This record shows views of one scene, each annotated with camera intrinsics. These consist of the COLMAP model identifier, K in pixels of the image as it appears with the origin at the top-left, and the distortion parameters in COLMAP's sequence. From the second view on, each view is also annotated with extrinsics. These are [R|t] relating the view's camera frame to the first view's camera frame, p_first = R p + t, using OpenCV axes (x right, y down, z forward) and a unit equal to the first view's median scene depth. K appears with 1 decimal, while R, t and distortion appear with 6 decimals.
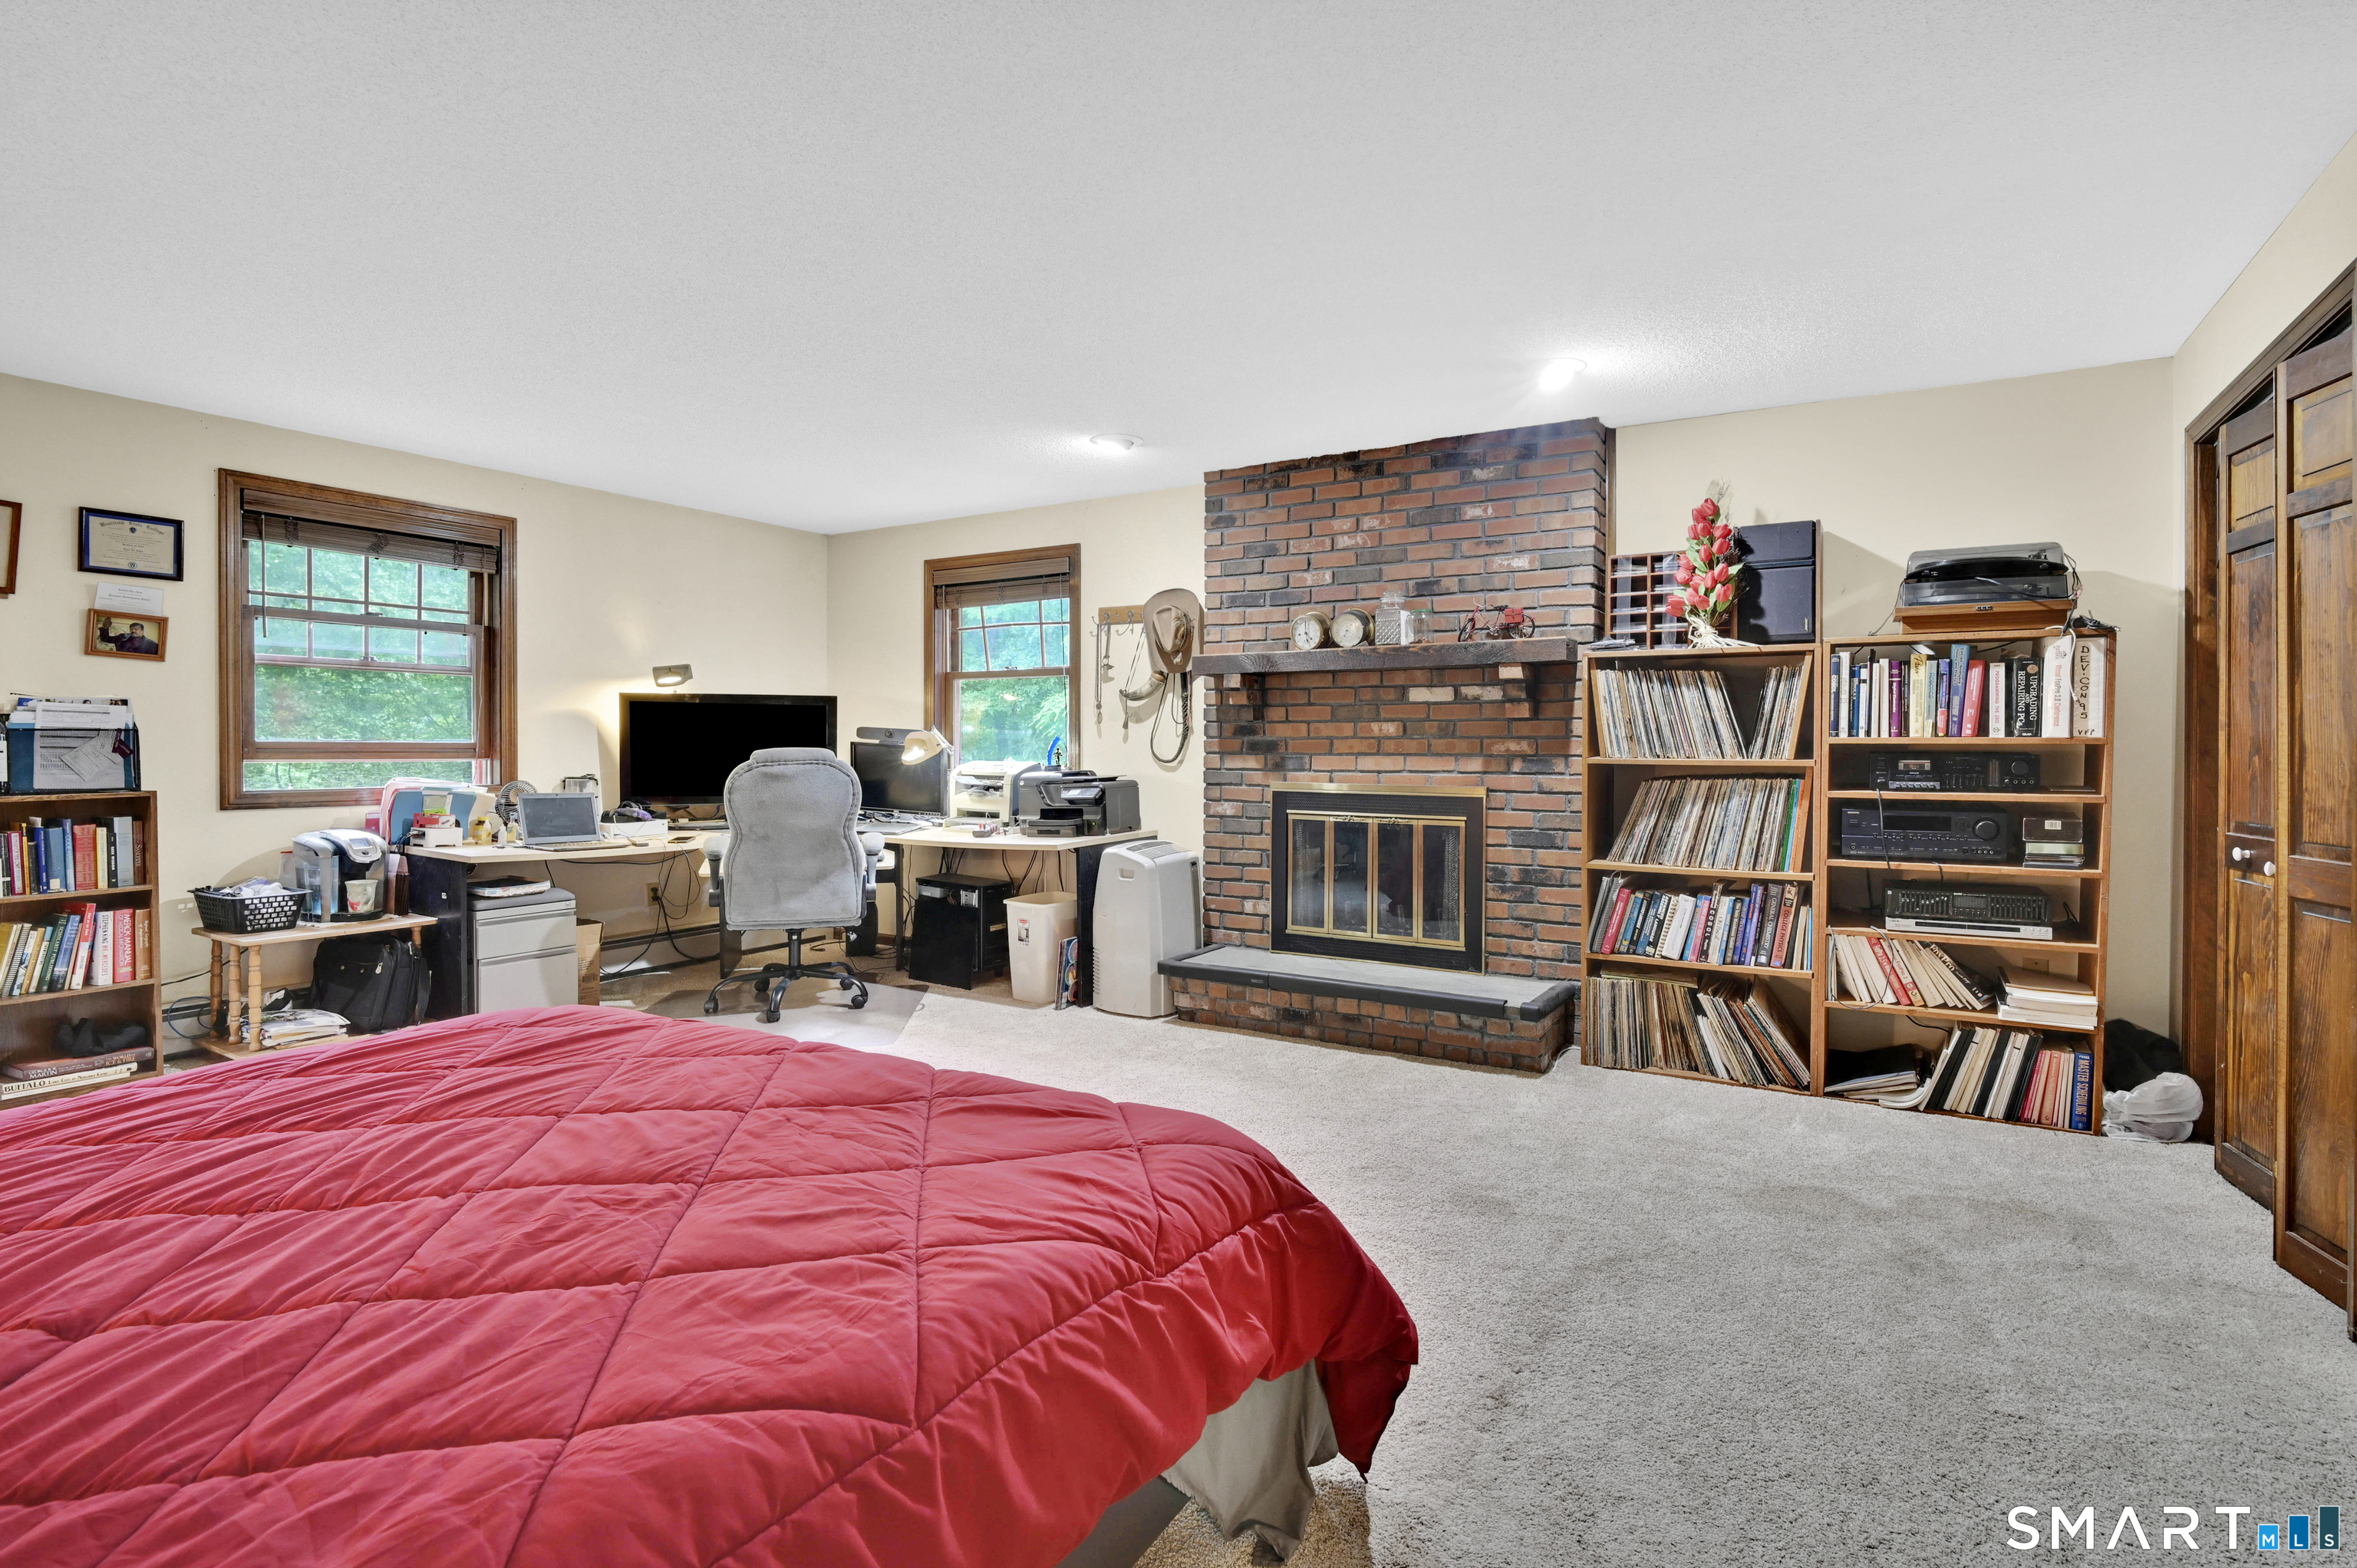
lens RADIAL K [[1088.0, 0, 1188.6], [0, 1088.0, 747.4], [0, 0, 1]] dist [-0.001157, -0.000413]
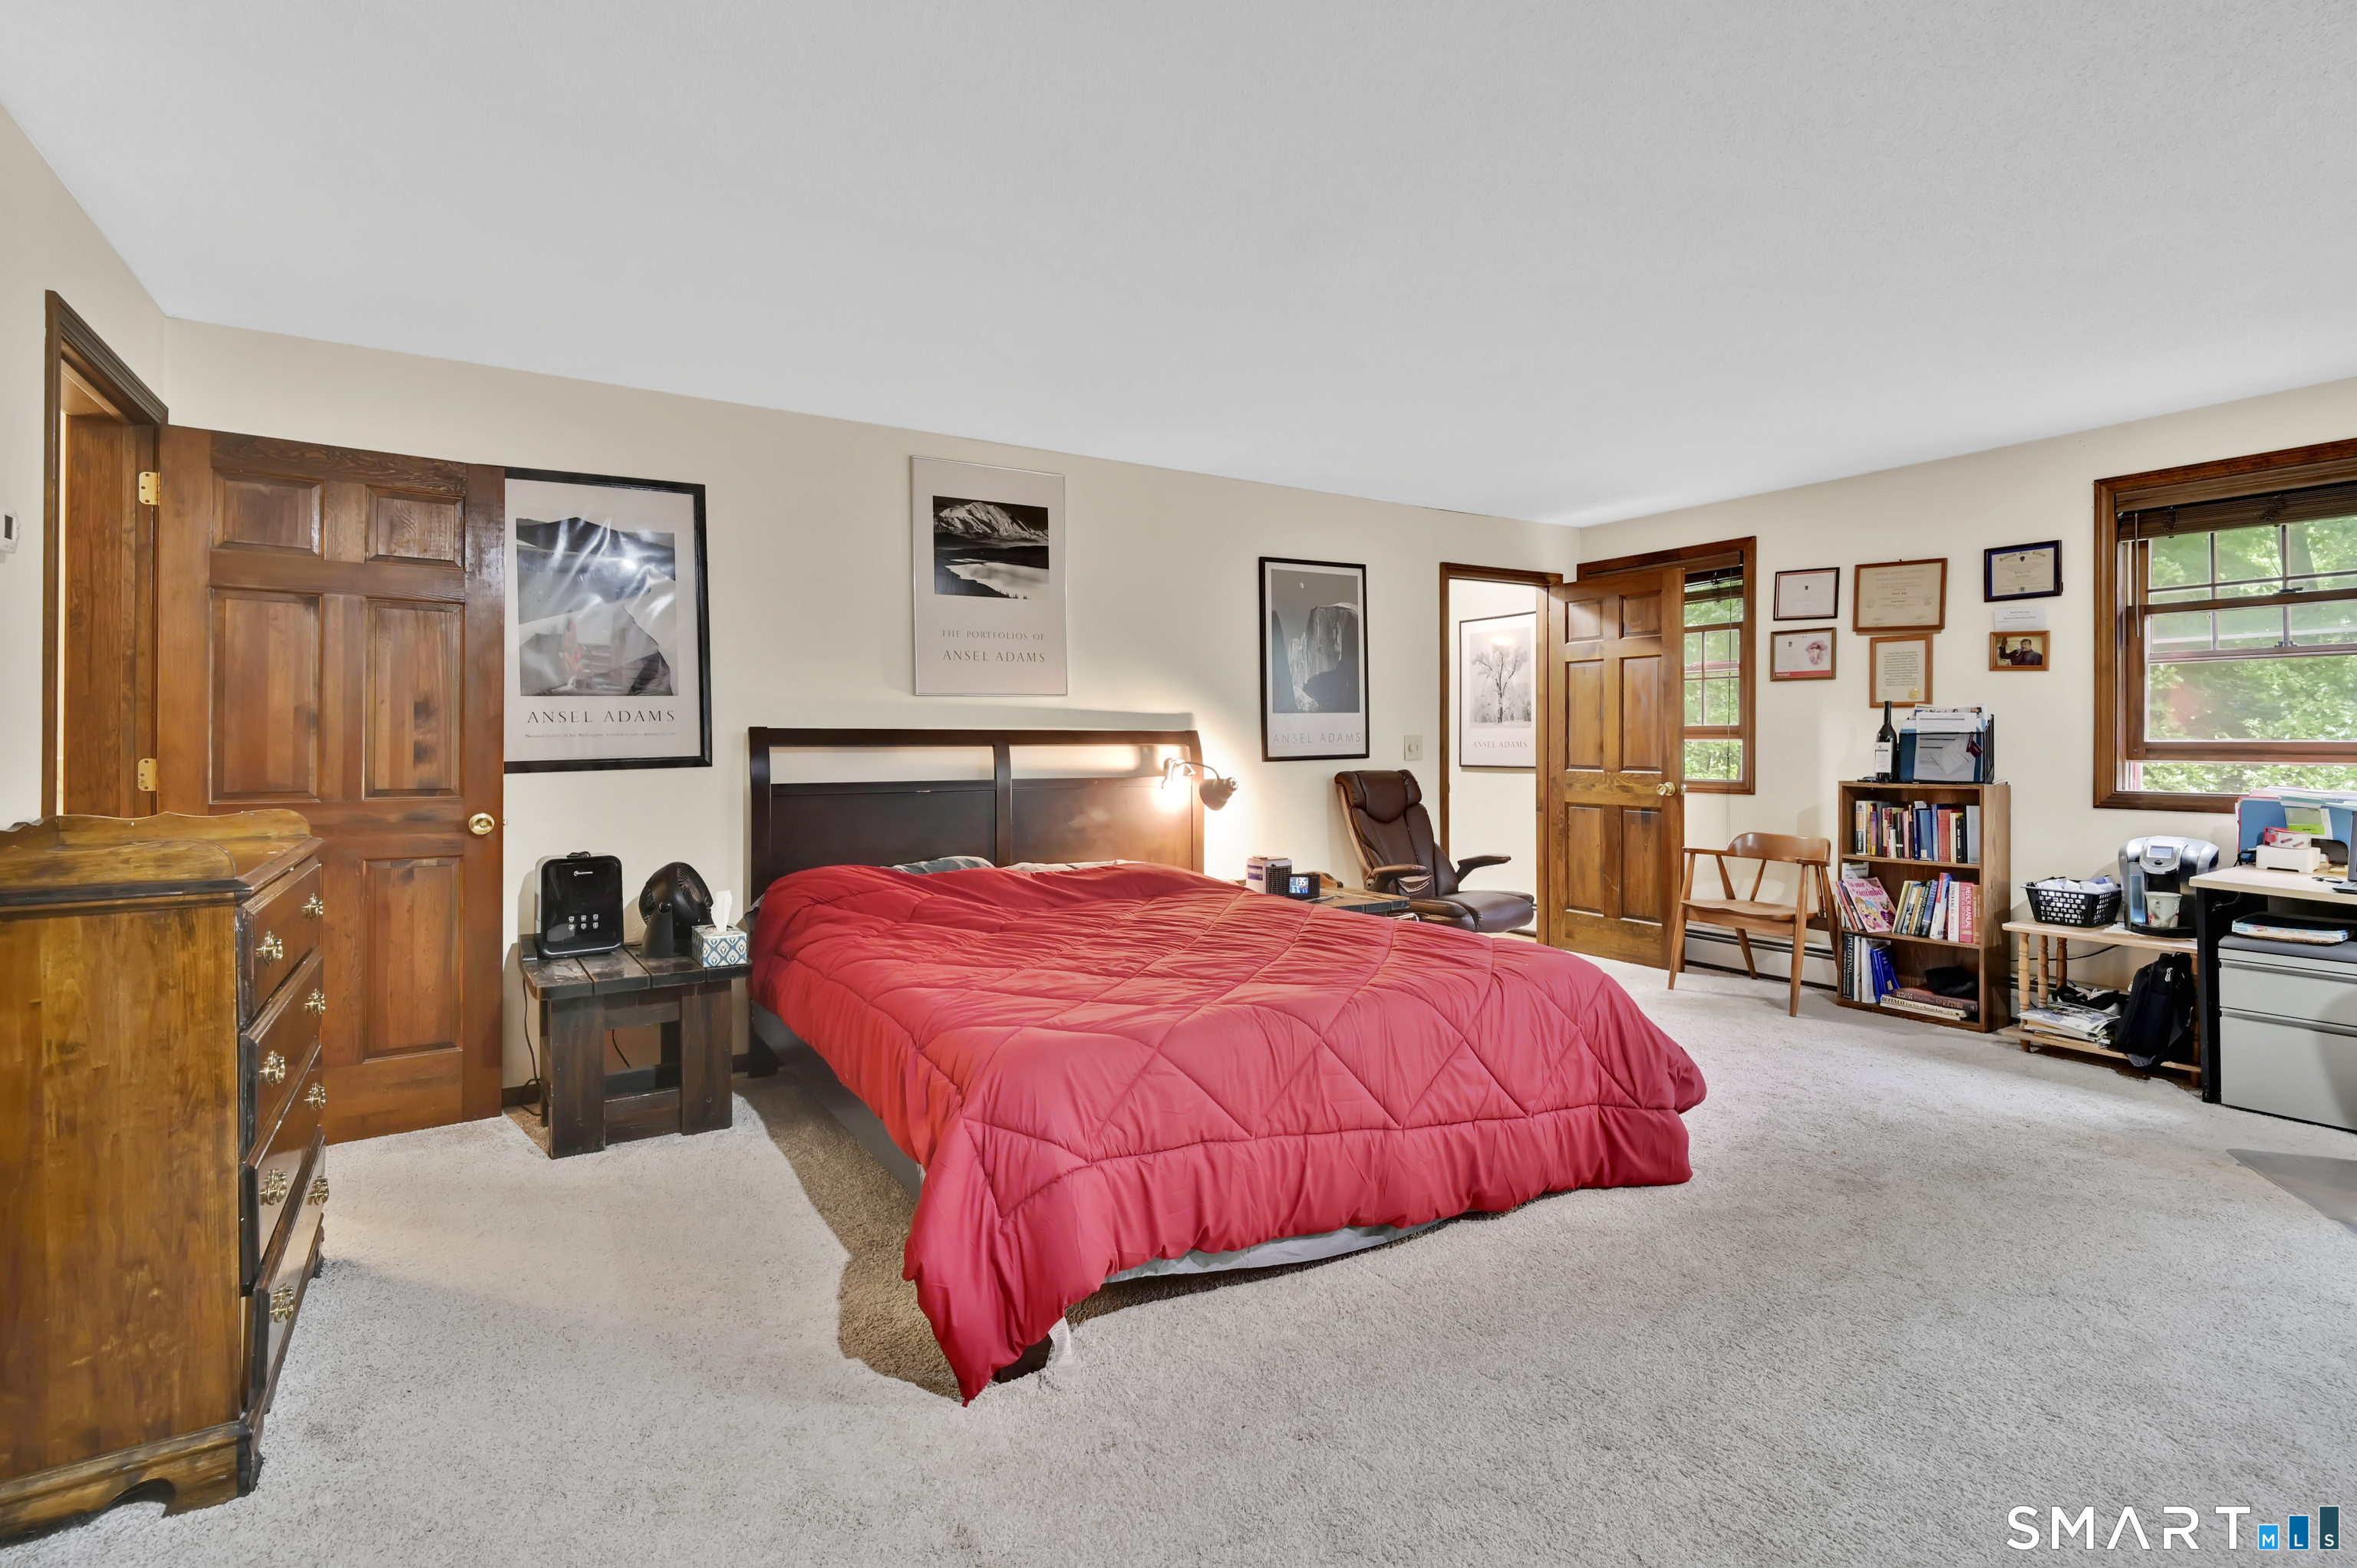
lens RADIAL K [[1088.0, 0, 1188.6], [0, 1088.0, 747.4], [0, 0, 1]] dist [-0.001157, -0.000413]
pose [[-0.422521, -0.005113, -0.906339, 0.441469], [-0.005463, 0.999980, -0.003095, 0.007981], [0.906337, 0.003644, -0.422541, 0.686118]]
